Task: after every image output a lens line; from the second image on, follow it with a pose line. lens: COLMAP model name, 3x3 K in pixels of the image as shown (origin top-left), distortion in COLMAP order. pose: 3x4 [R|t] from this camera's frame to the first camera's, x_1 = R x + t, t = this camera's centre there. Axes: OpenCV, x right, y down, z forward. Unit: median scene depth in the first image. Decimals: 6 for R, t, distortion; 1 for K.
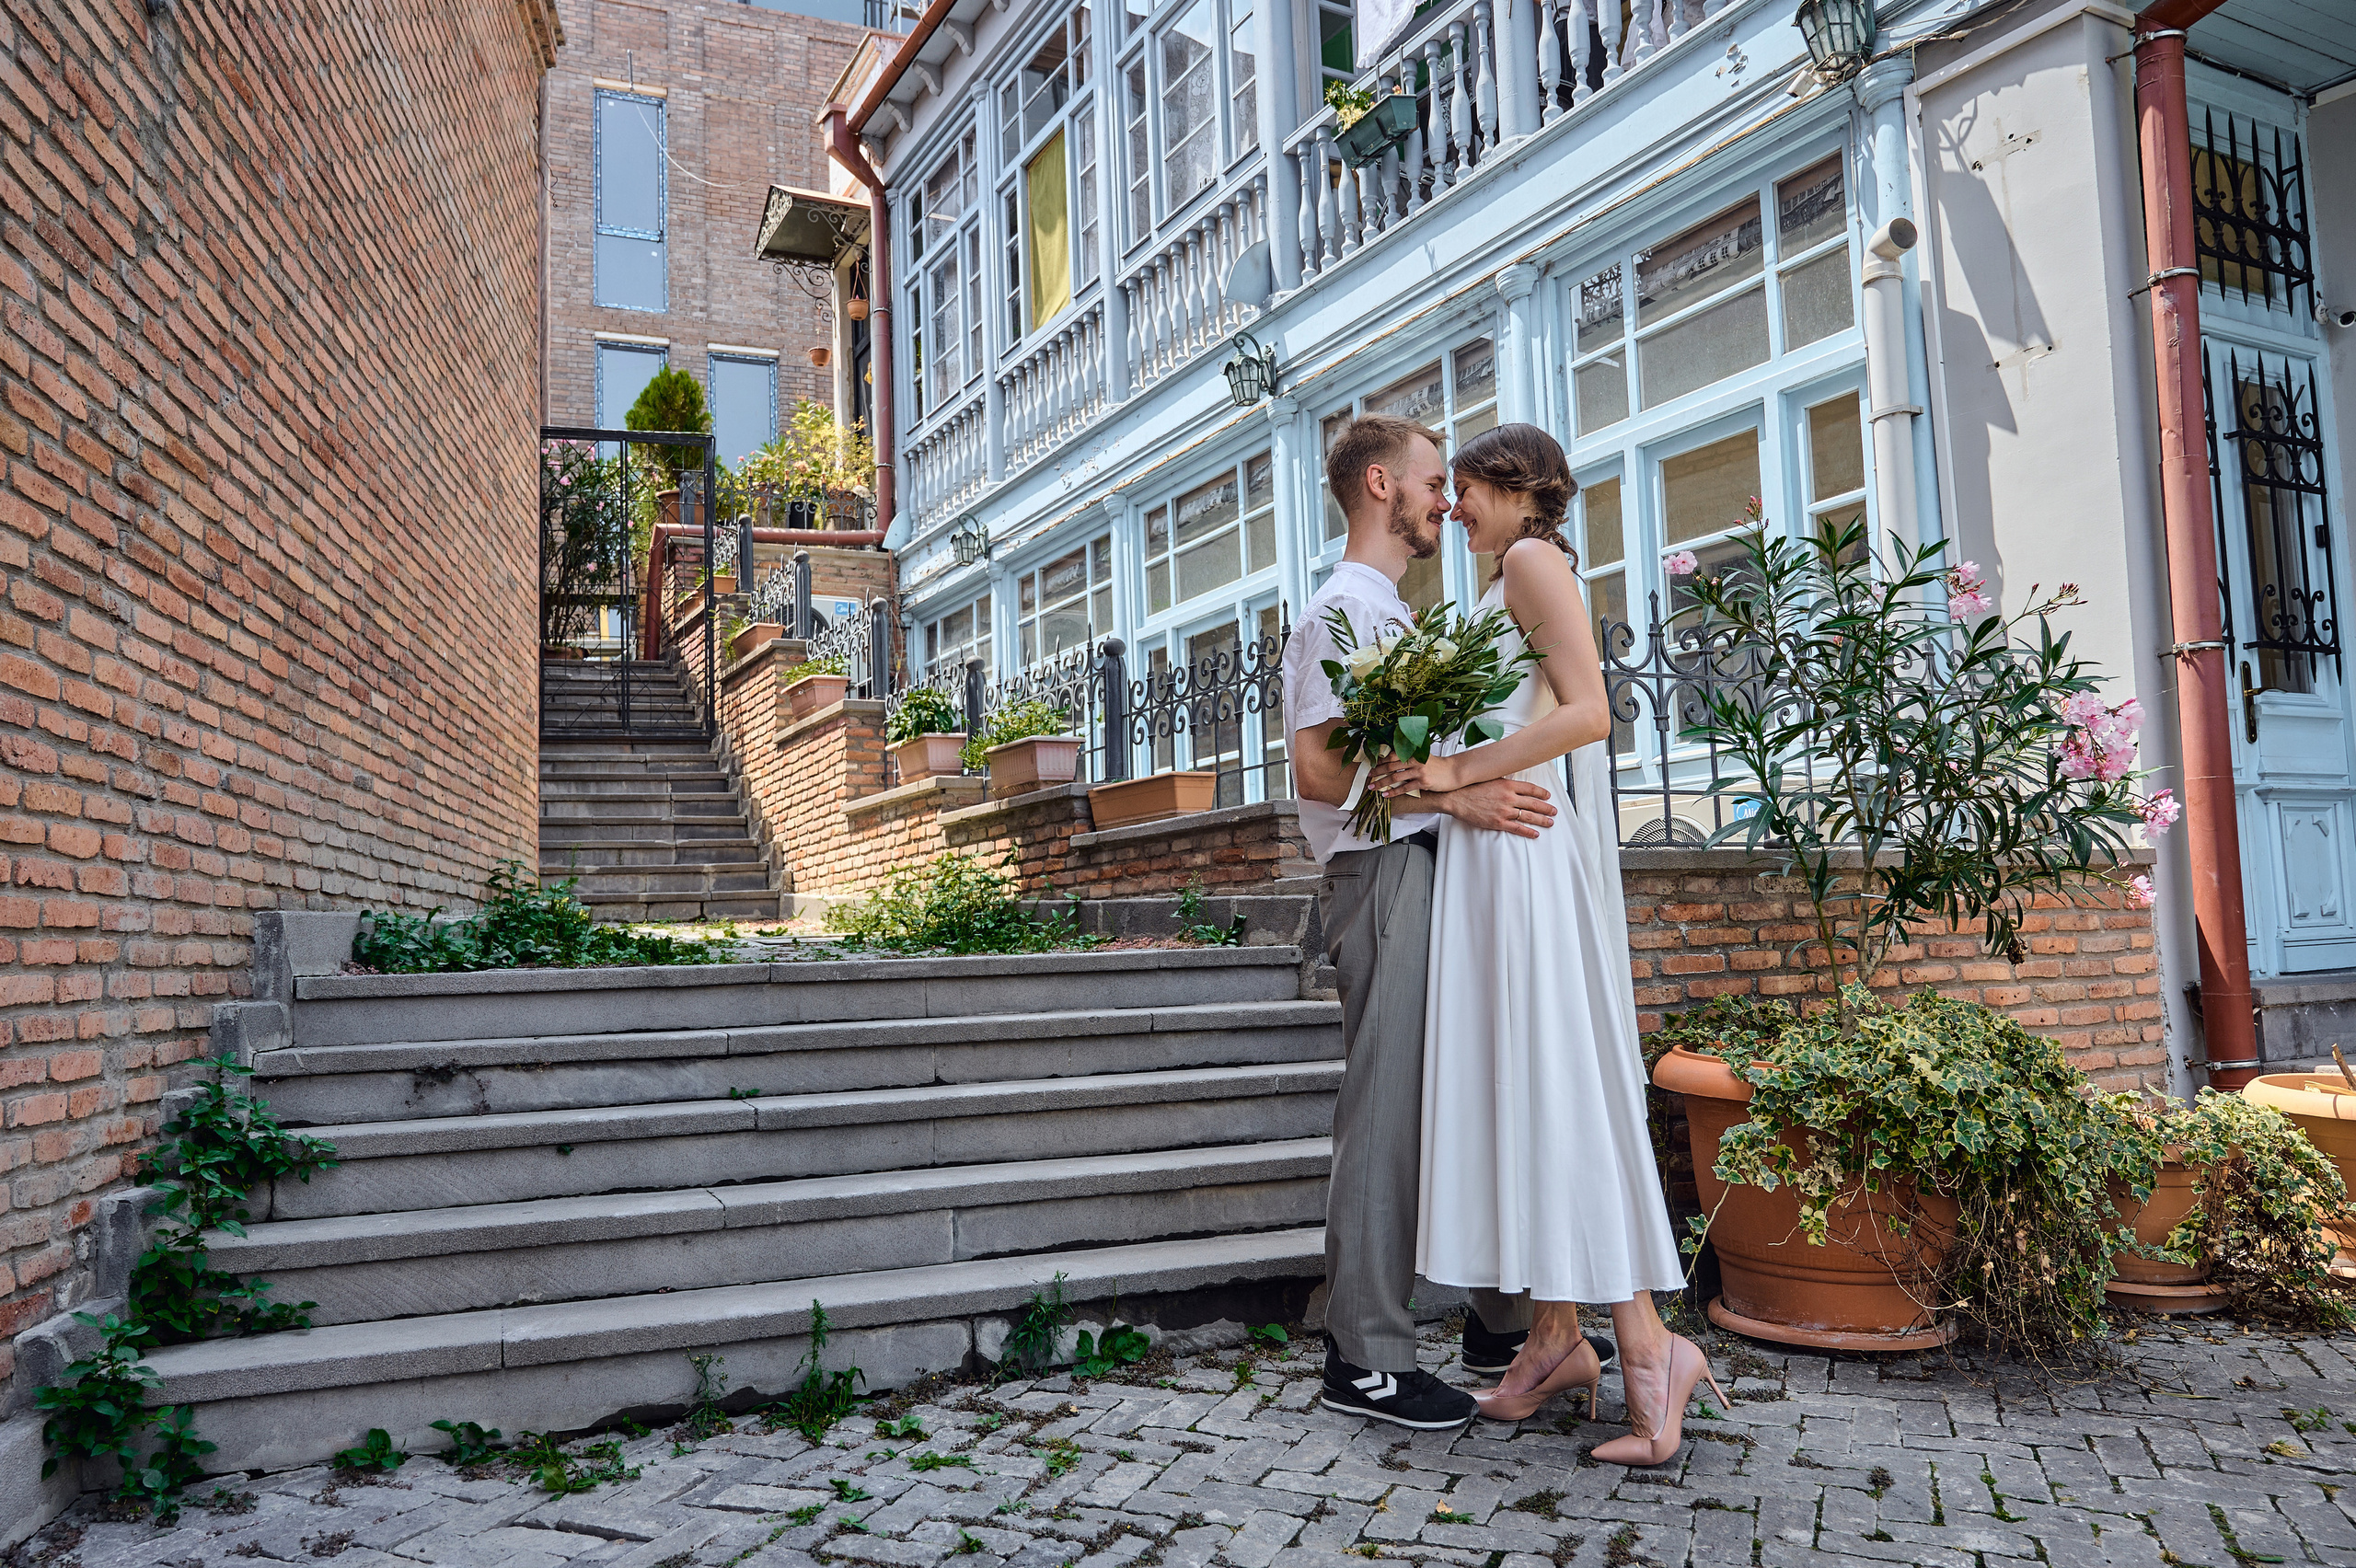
lens RADIAL K [[1738.5, 0, 1178.0], [0, 1738.5, 784.0], [0, 0, 1]] dist [0.009375, -0.005149]
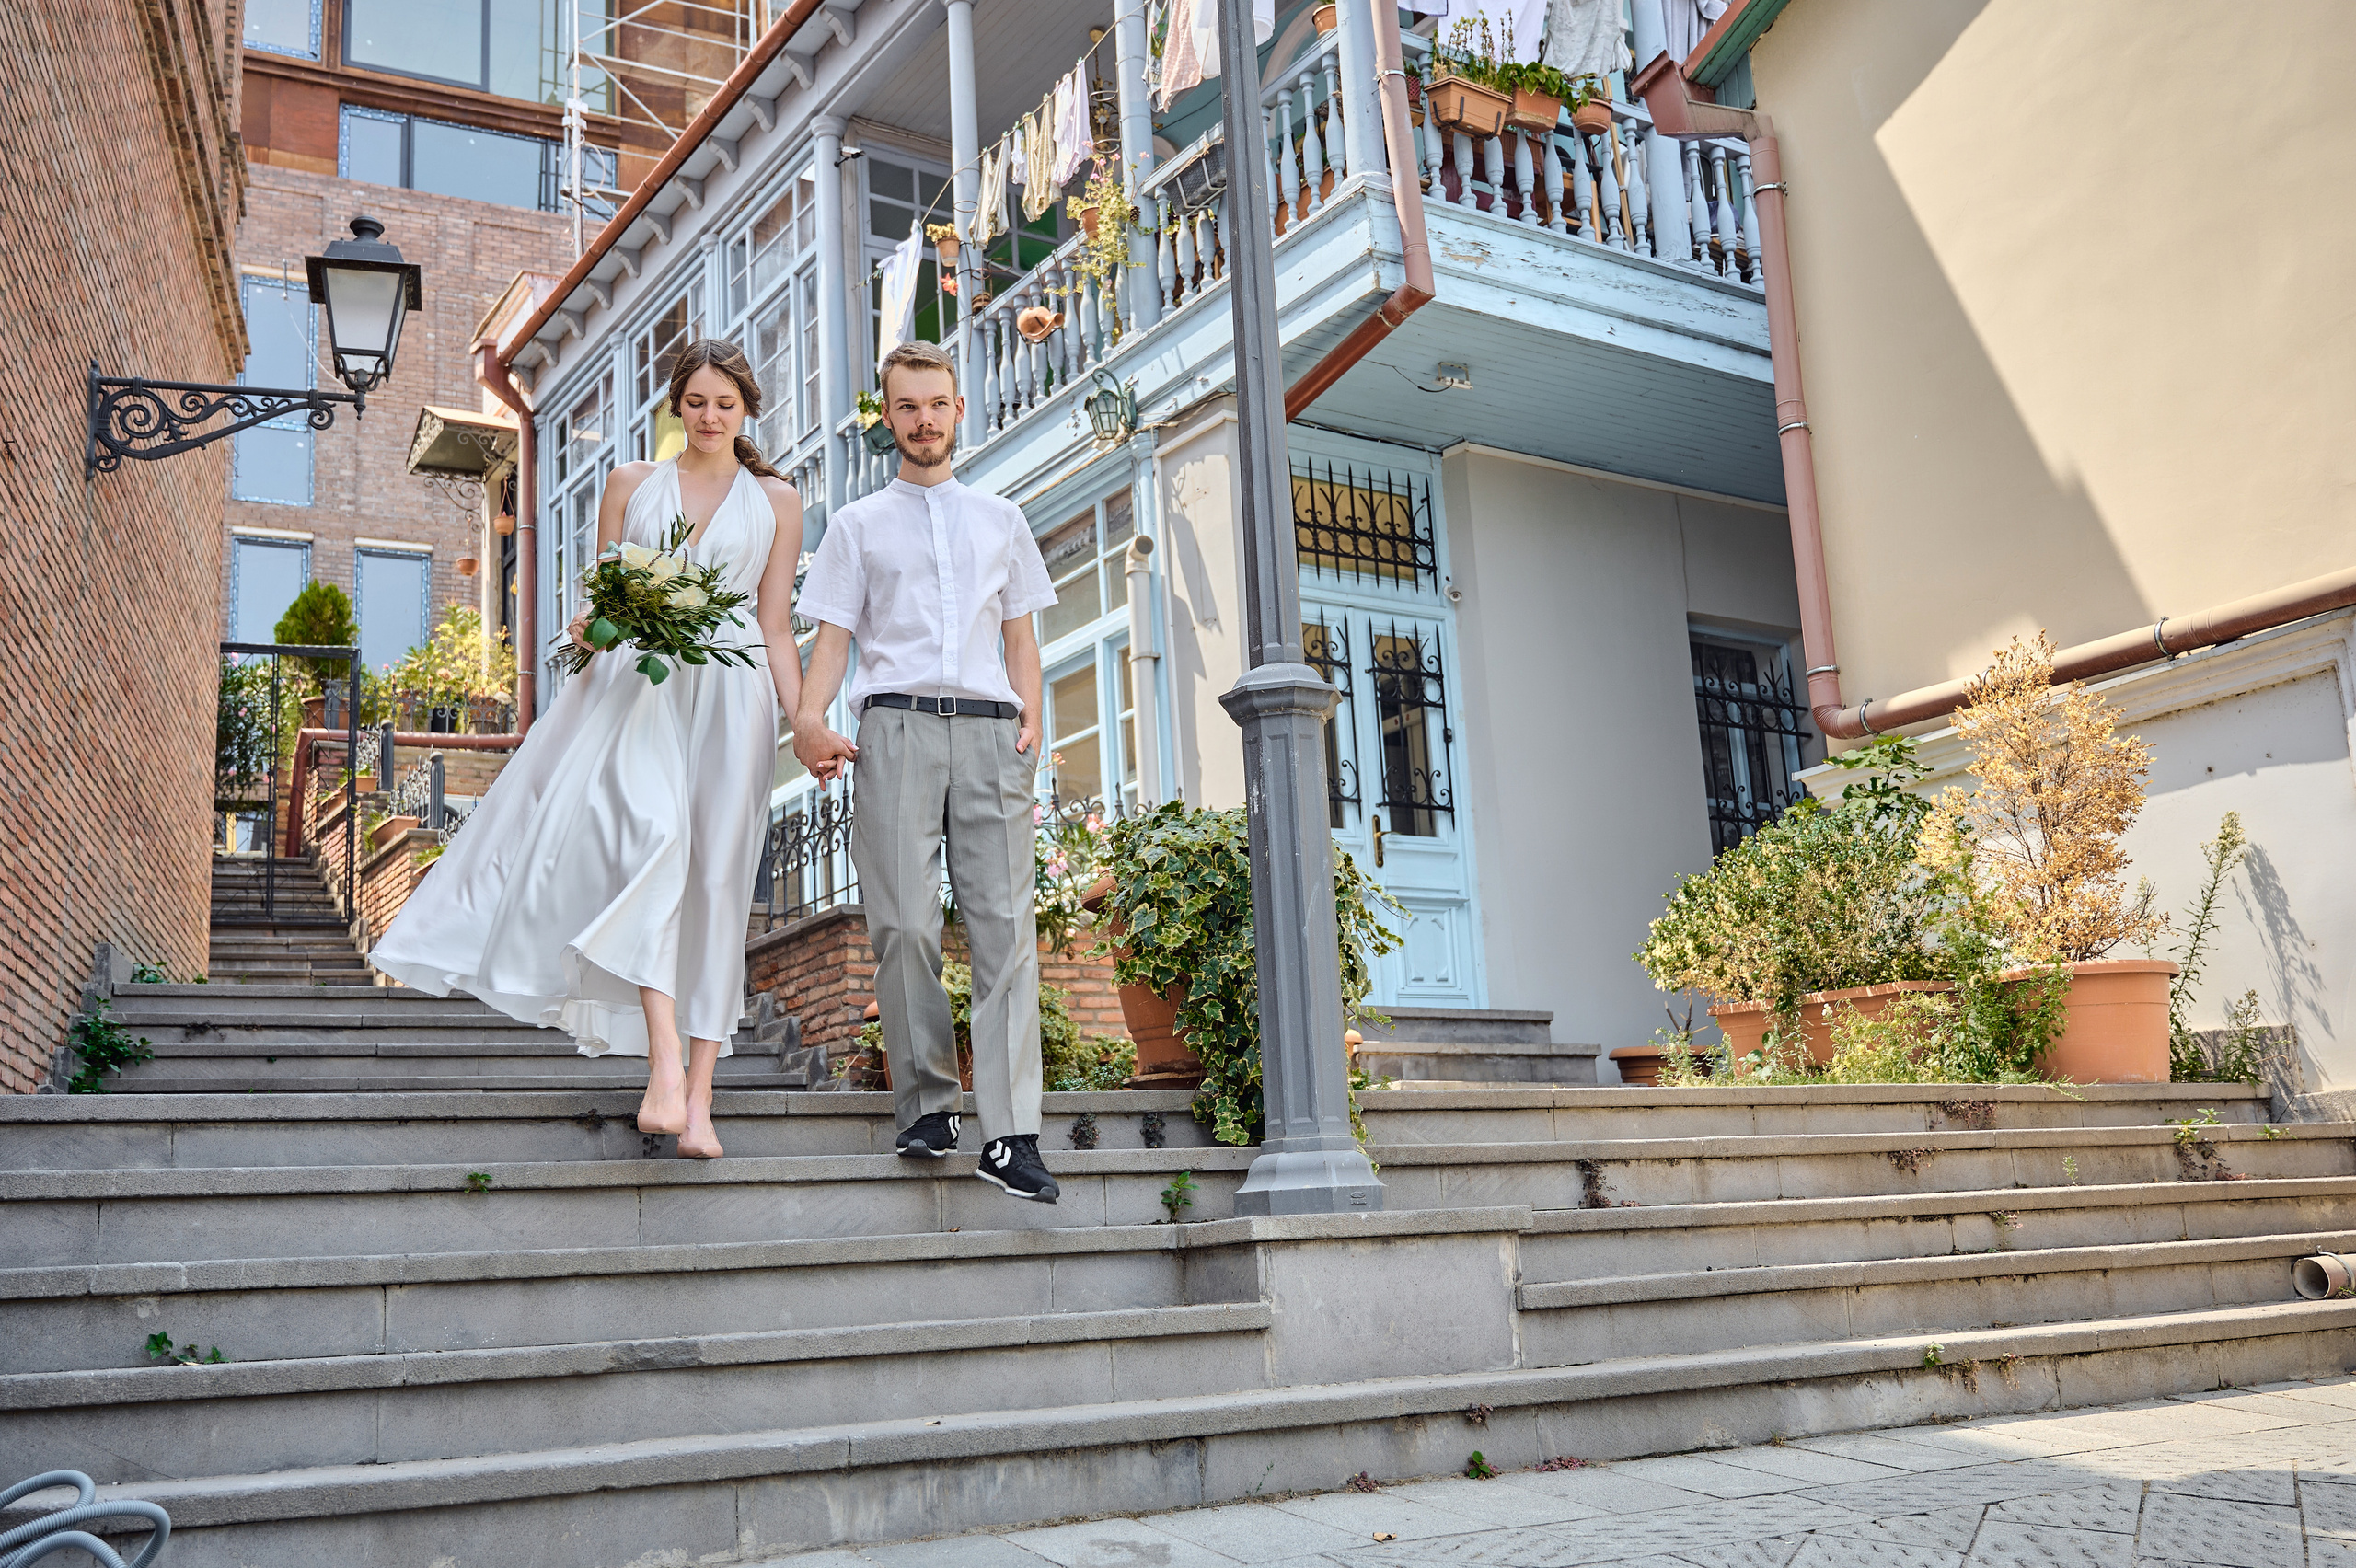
lens RADIAL K [[2235.5, 0, 1178.0], [0, 2235.5, 784.0], [0, 0, 1]] dist [0.000148, -0.092600]
pose [[0.995398, -0.003973, 0.095742, 0.100977], [0.015724, 0.992369, -0.122300, 0.058201], [-0.094525, 0.123242, 0.987865, -0.387613]]
